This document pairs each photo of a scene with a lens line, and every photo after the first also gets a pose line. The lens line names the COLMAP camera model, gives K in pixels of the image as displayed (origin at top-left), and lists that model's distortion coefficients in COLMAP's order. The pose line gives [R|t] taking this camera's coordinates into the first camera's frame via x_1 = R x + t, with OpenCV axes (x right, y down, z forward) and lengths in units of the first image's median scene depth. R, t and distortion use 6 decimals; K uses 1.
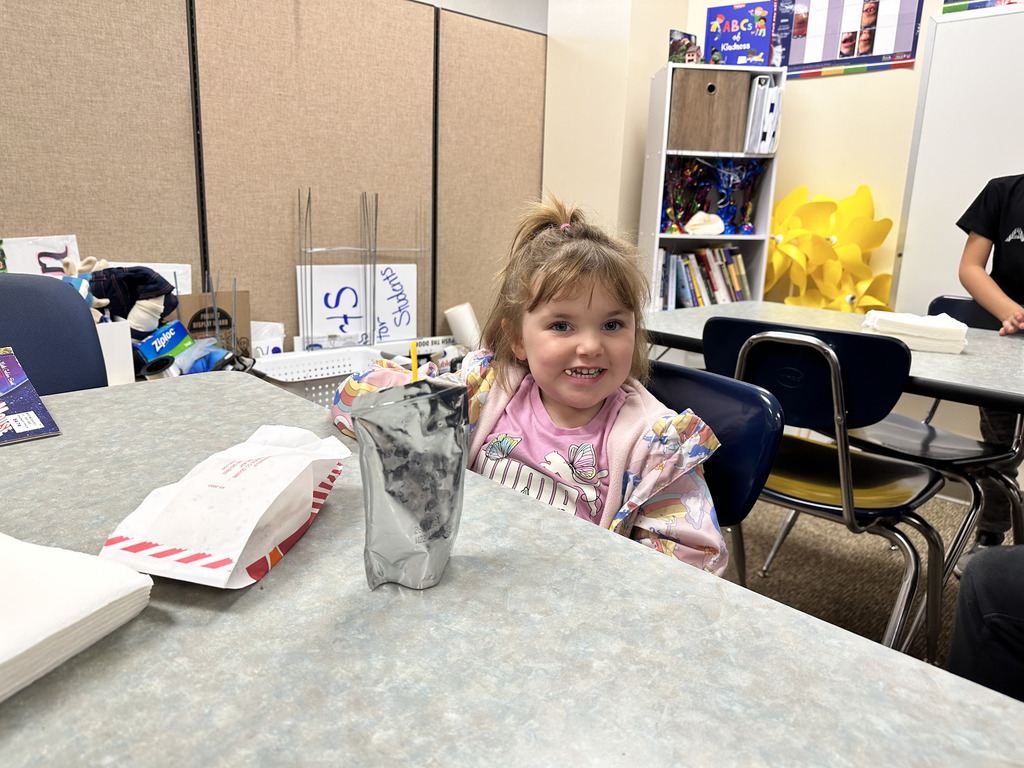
lens RADIAL K [[725.7, 0, 486.3], [0, 725.7, 388.2], [0, 0, 1]] dist [-0.018947, 0.000537]
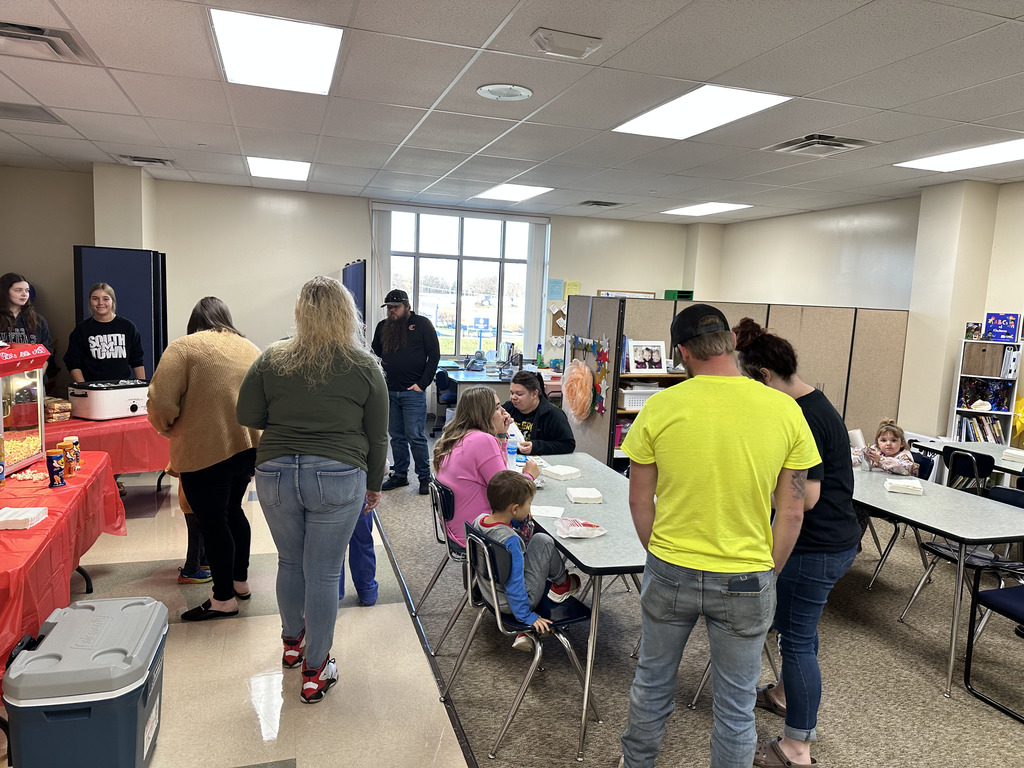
lens RADIAL K [[725.7, 0, 486.3], [0, 725.7, 388.2], [0, 0, 1]] dist [-0.018947, 0.000537]
pose [[0.891741, 0.074468, -0.446376, -0.085254], [-0.131869, 0.986322, -0.098893, 0.162907], [0.432906, 0.147050, 0.889364, -1.884779]]
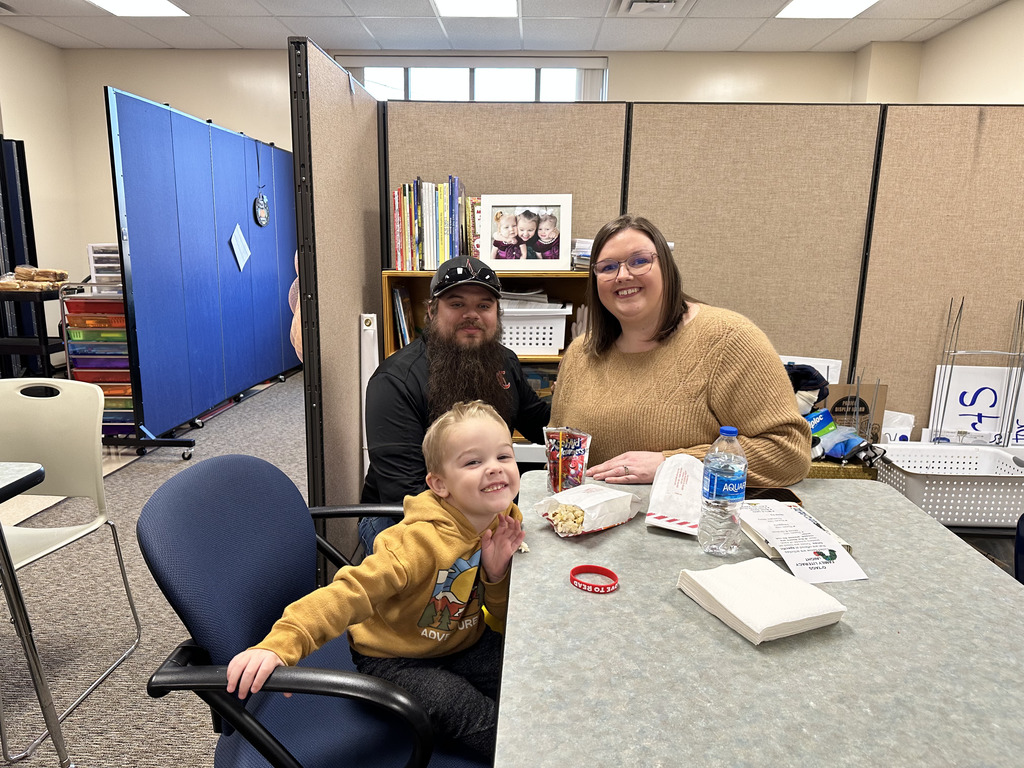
lens RADIAL K [[725.7, 0, 486.3], [0, 725.7, 388.2], [0, 0, 1]] dist [-0.018947, 0.000537]
pose [[0.694465, 0.138896, -0.705993, 0.041271], [-0.167428, 0.985452, 0.029182, -0.051052], [0.699776, 0.097938, 0.707617, -0.255758]]
